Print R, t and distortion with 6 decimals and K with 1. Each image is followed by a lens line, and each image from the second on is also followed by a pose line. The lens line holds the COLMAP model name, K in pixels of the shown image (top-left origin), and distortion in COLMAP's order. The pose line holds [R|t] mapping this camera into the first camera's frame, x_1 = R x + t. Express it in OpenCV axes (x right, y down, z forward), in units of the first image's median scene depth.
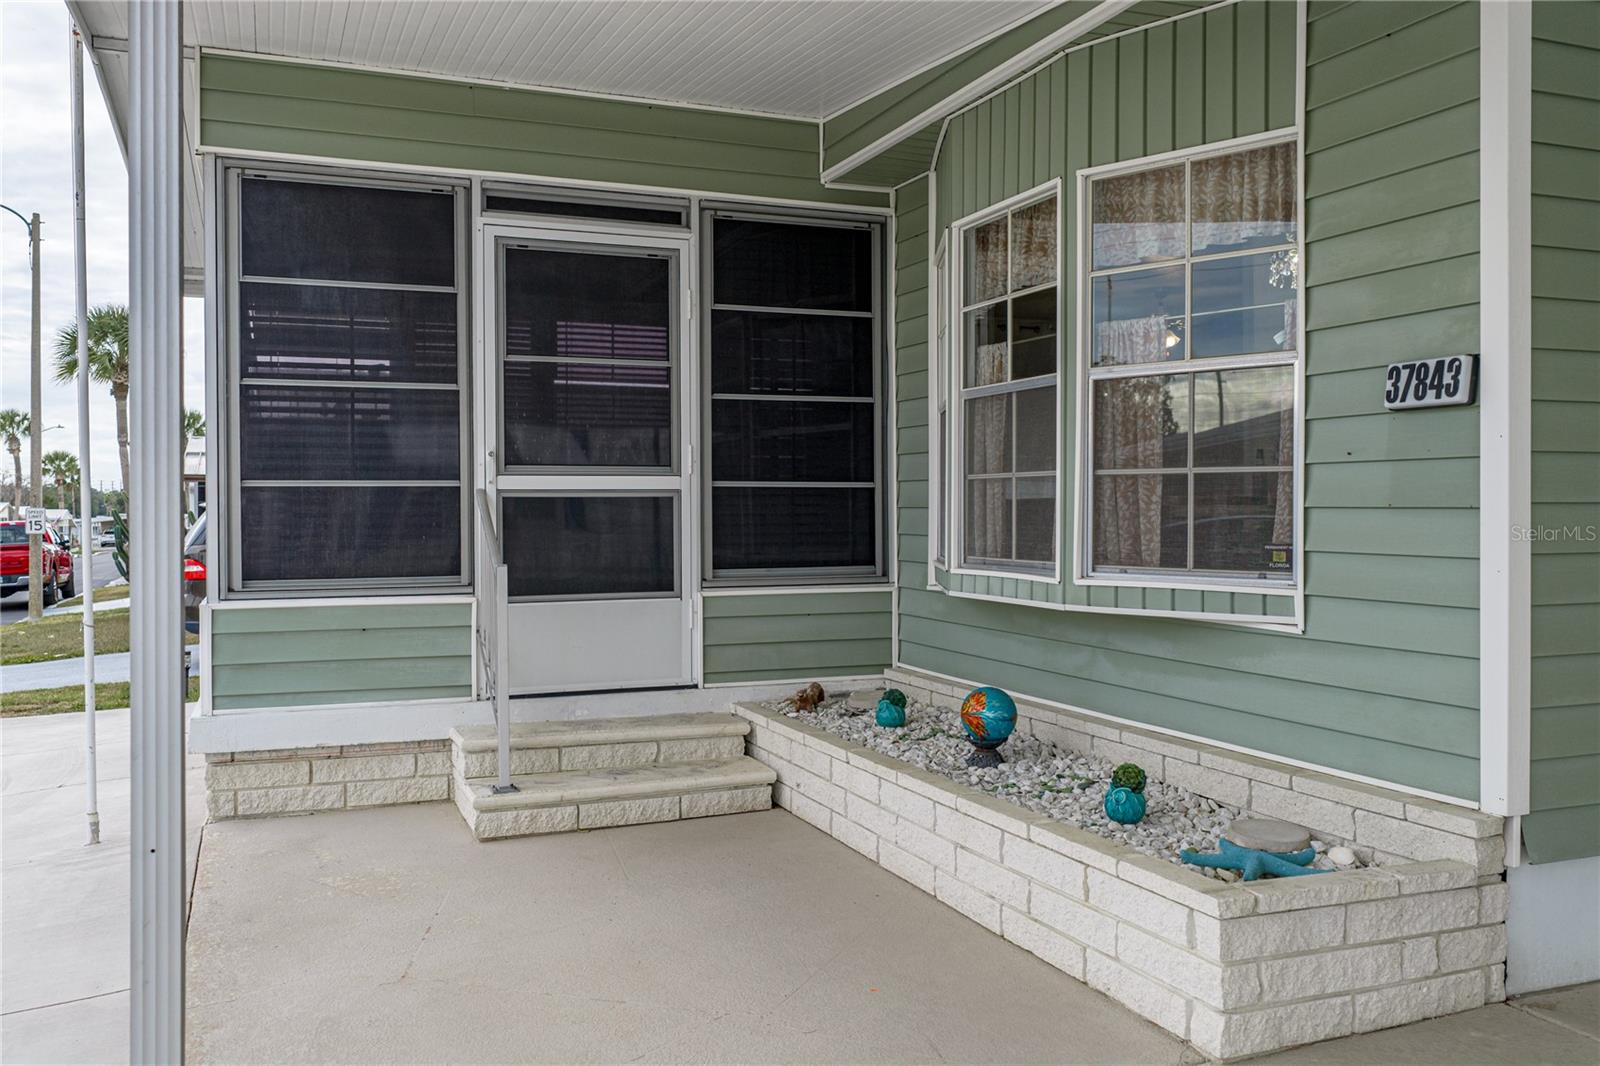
lens RADIAL K [[1344.6, 0, 788.2], [0, 1344.6, 520.6], [0, 0, 1]] dist [0.006391, -0.019581]
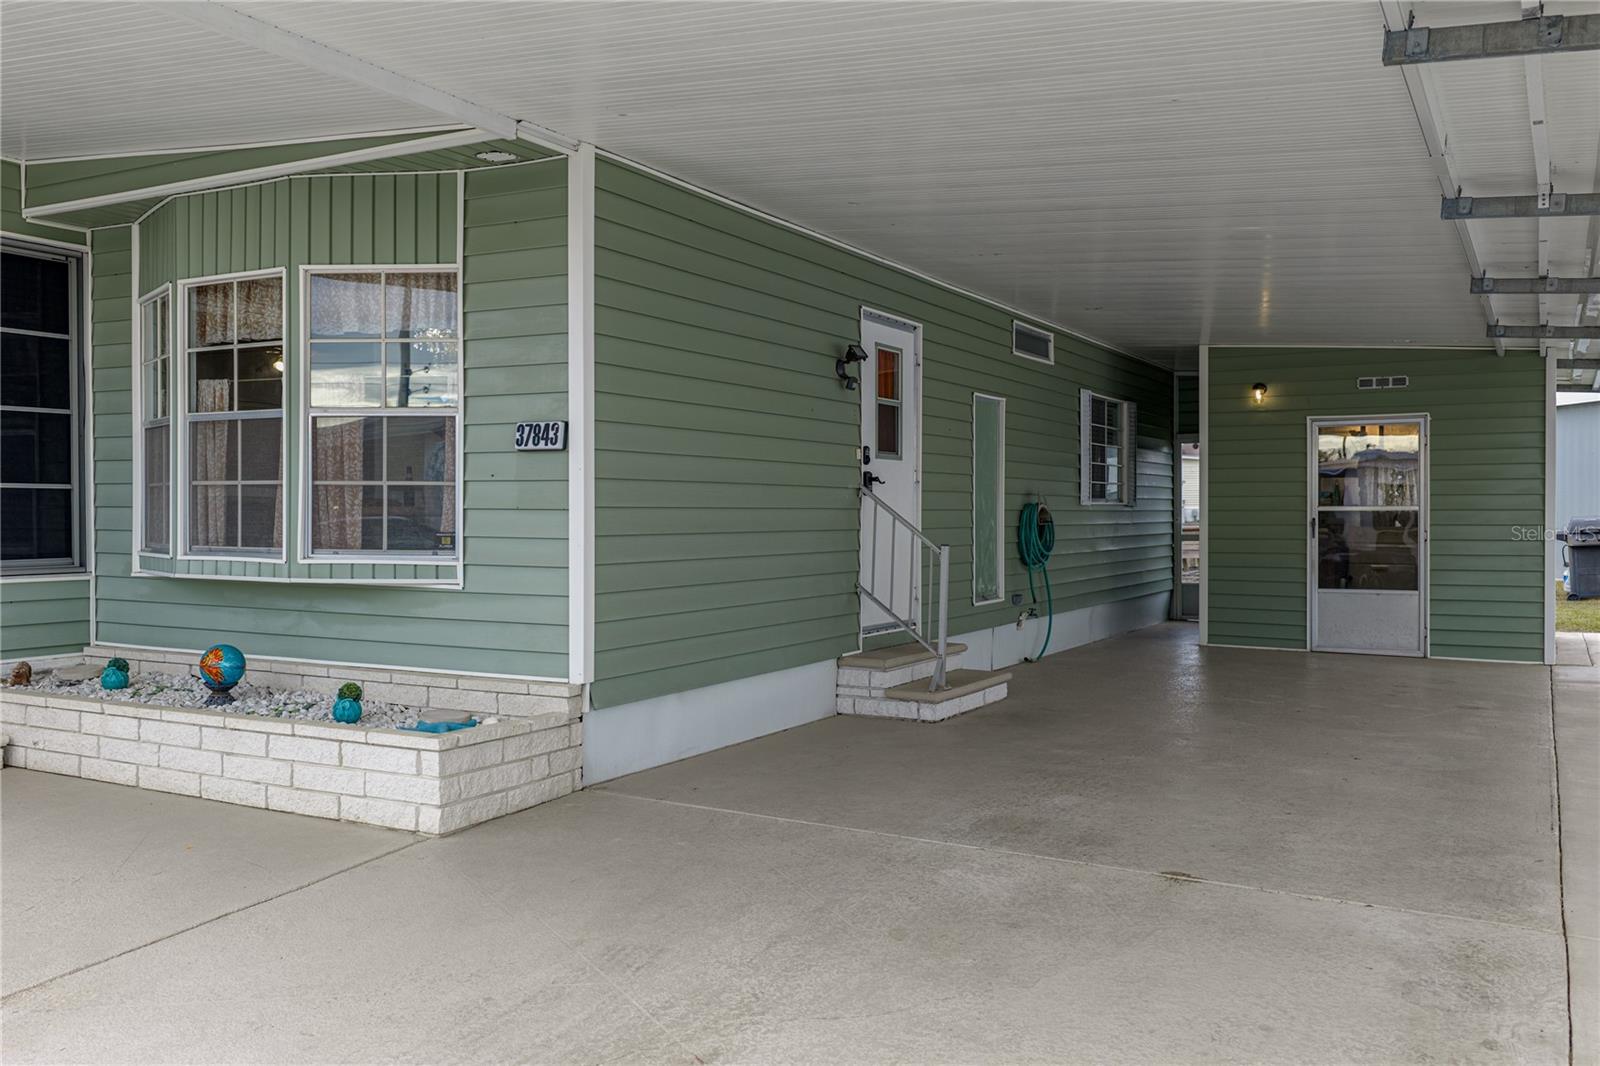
lens RADIAL K [[1344.6, 0, 788.2], [0, 1344.6, 520.6], [0, 0, 1]] dist [0.006391, -0.019581]
pose [[0.776411, -0.001913, 0.630224, -0.308810], [0.001444, 0.999998, 0.001256, 0.002698], [-0.630225, -0.000065, 0.776413, -0.453311]]
